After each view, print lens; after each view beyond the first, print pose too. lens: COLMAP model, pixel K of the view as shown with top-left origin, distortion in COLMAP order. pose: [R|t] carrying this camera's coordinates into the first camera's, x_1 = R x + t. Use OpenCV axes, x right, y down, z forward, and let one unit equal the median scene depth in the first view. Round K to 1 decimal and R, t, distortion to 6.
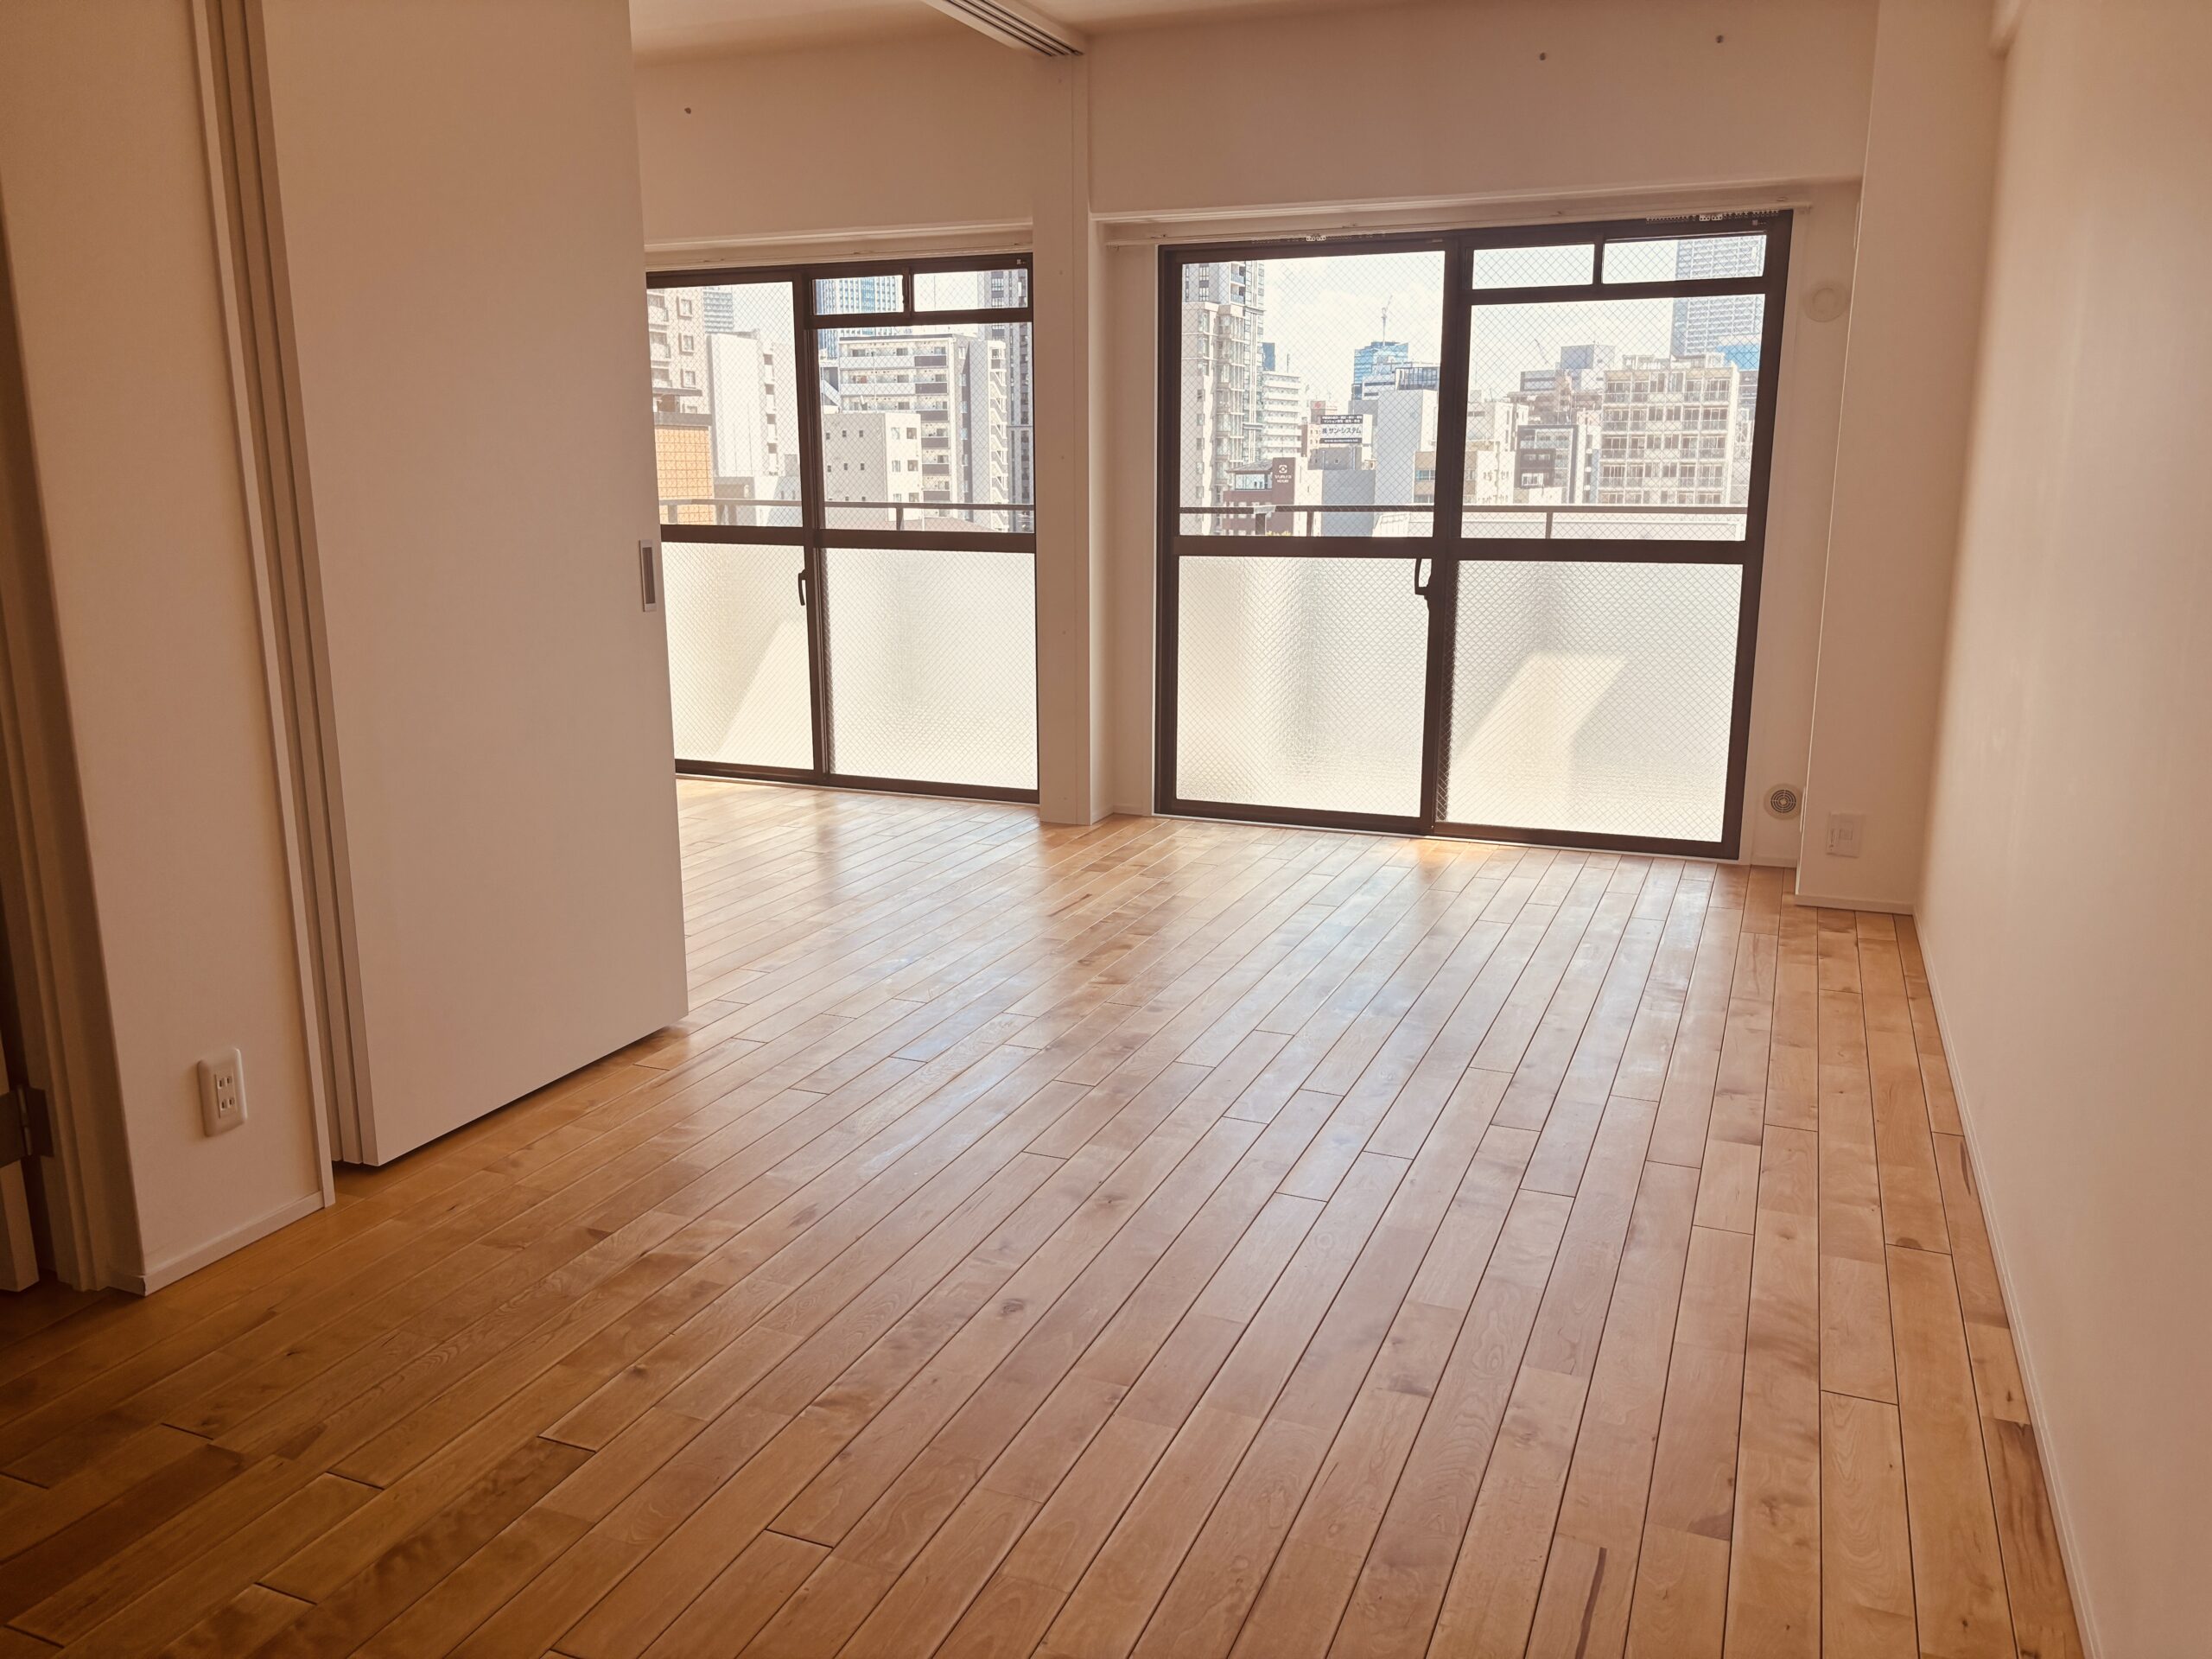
lens RADIAL K [[1671.5, 0, 1100.2], [0, 1671.5, 837.7], [0, 0, 1]] dist [0.003243, -0.001048]
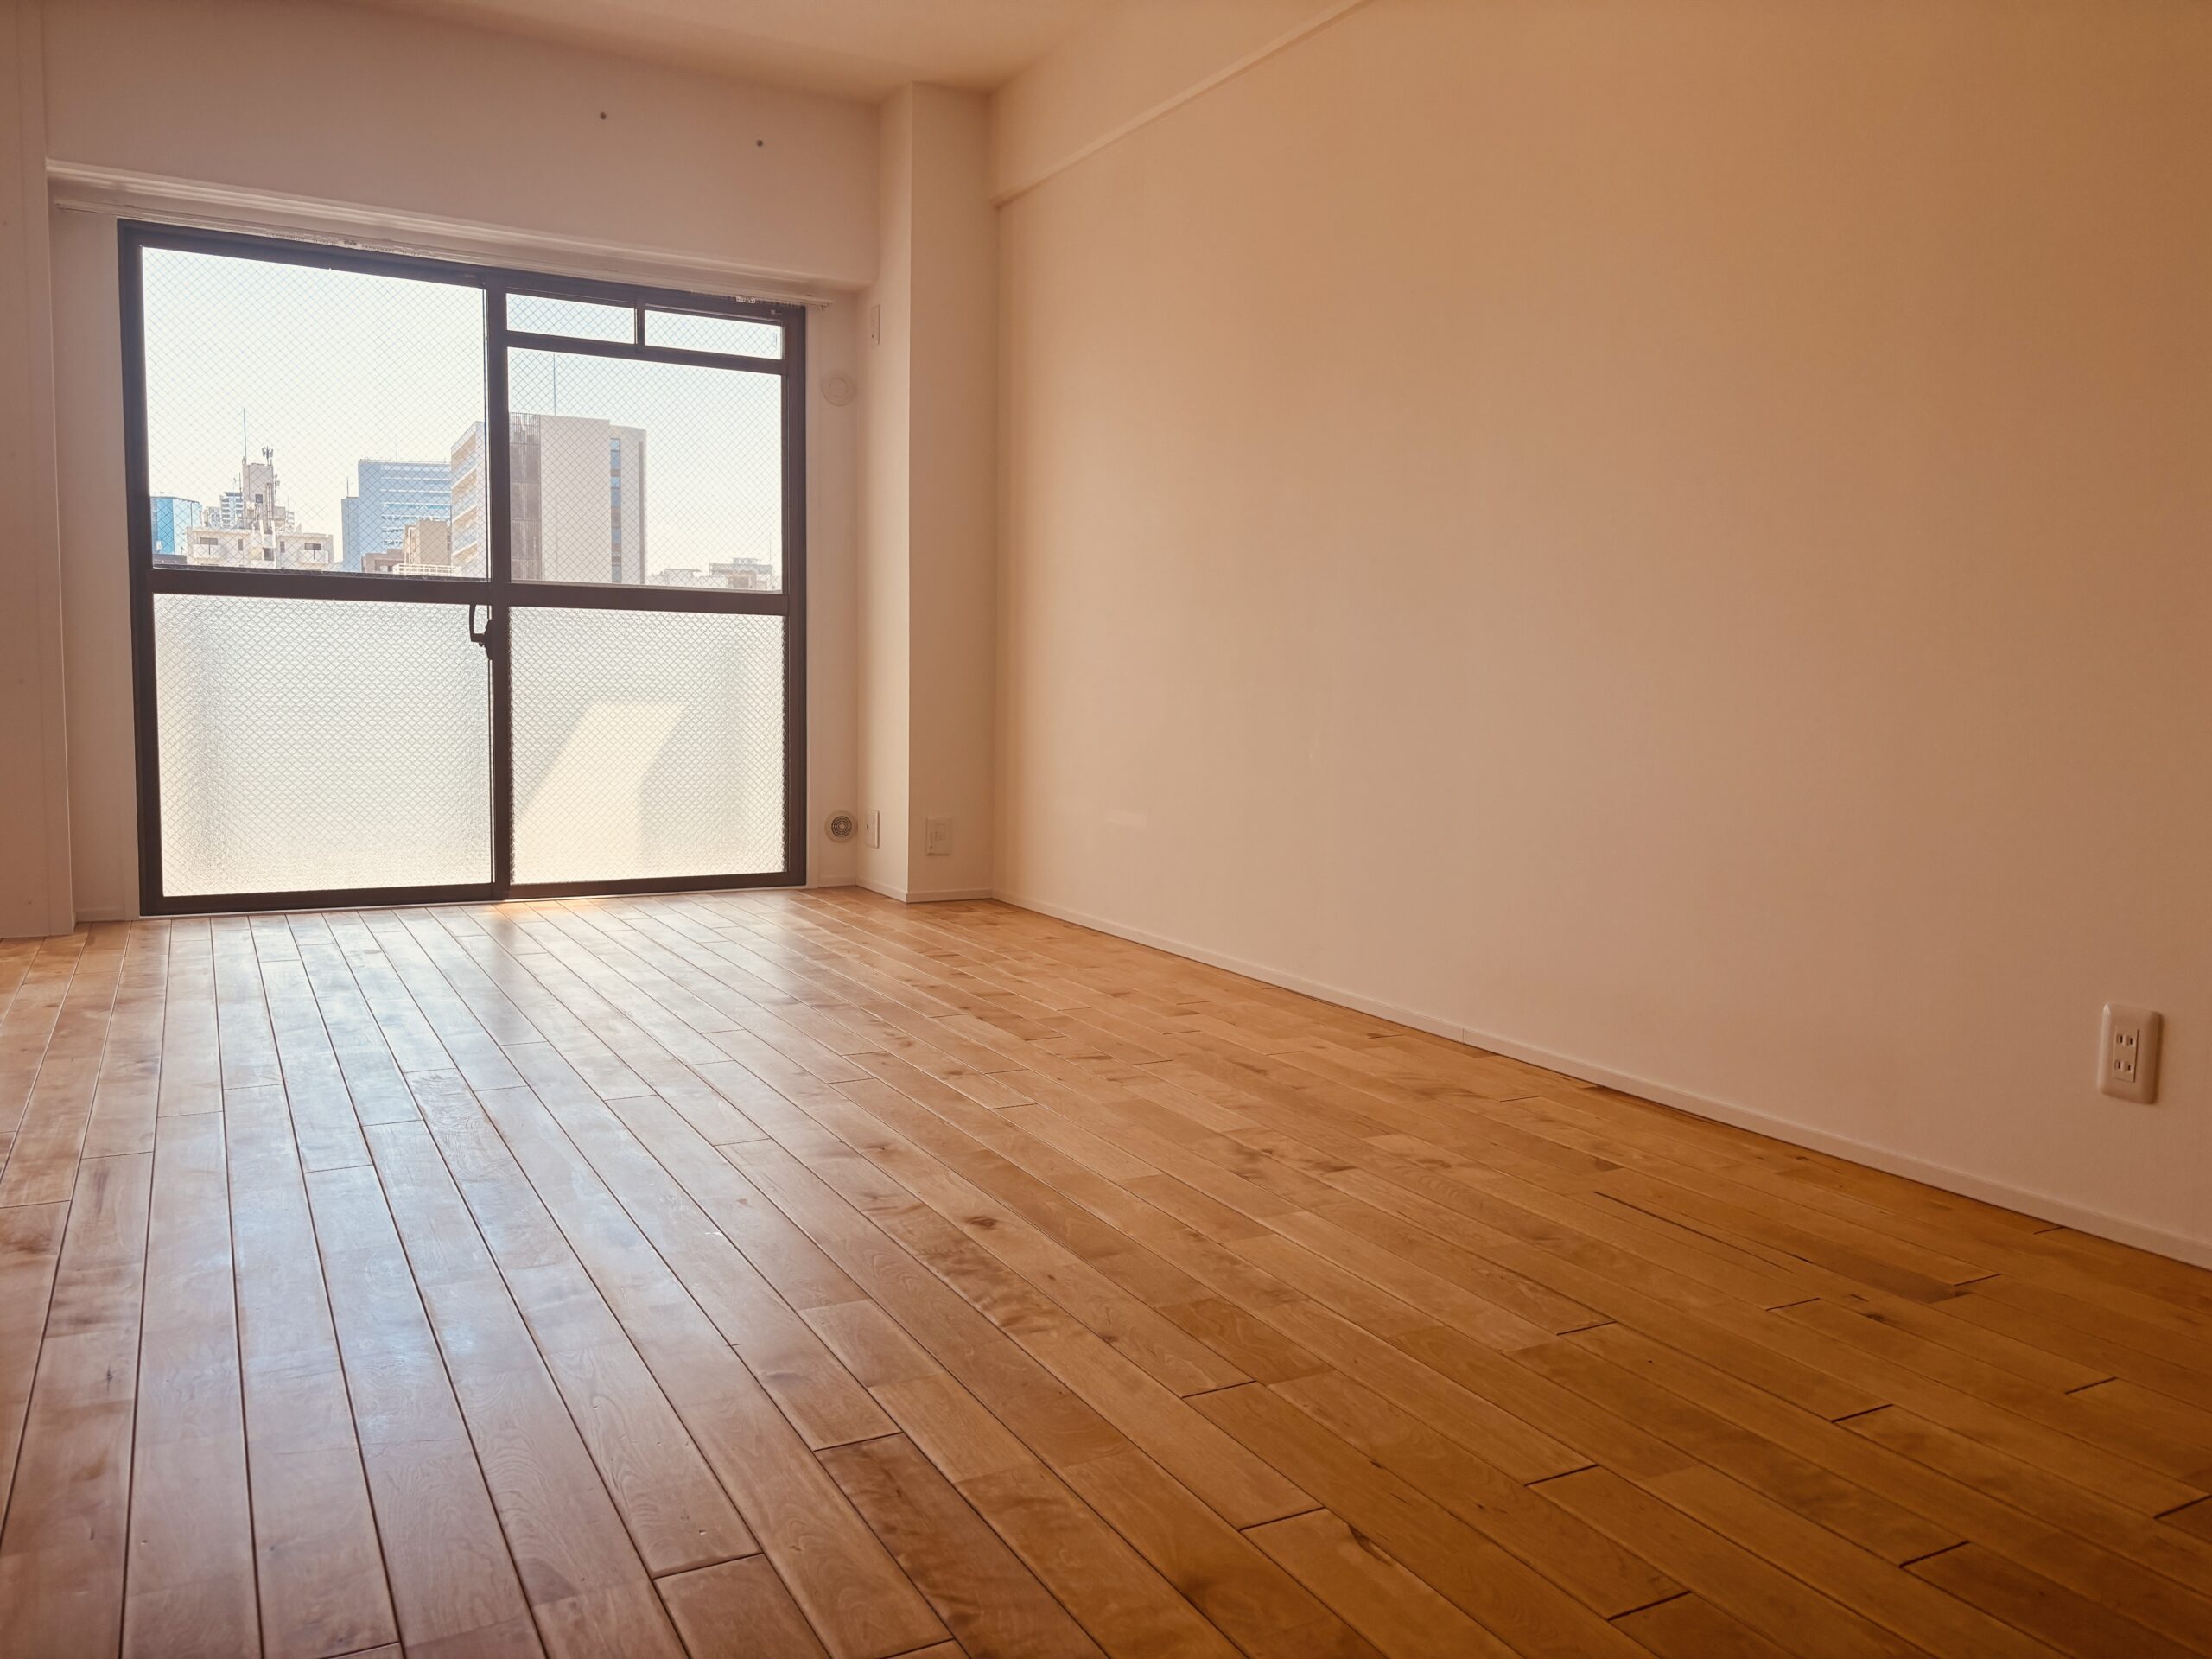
lens RADIAL K [[1671.5, 0, 1102.8], [0, 1671.5, 827.4], [0, 0, 1]] dist [0.003243, -0.001048]
pose [[0.626125, -0.055966, 0.777712, -0.335228], [0.148943, 0.987639, -0.048840, 0.057328], [-0.765365, 0.146415, 0.626721, 0.163388]]
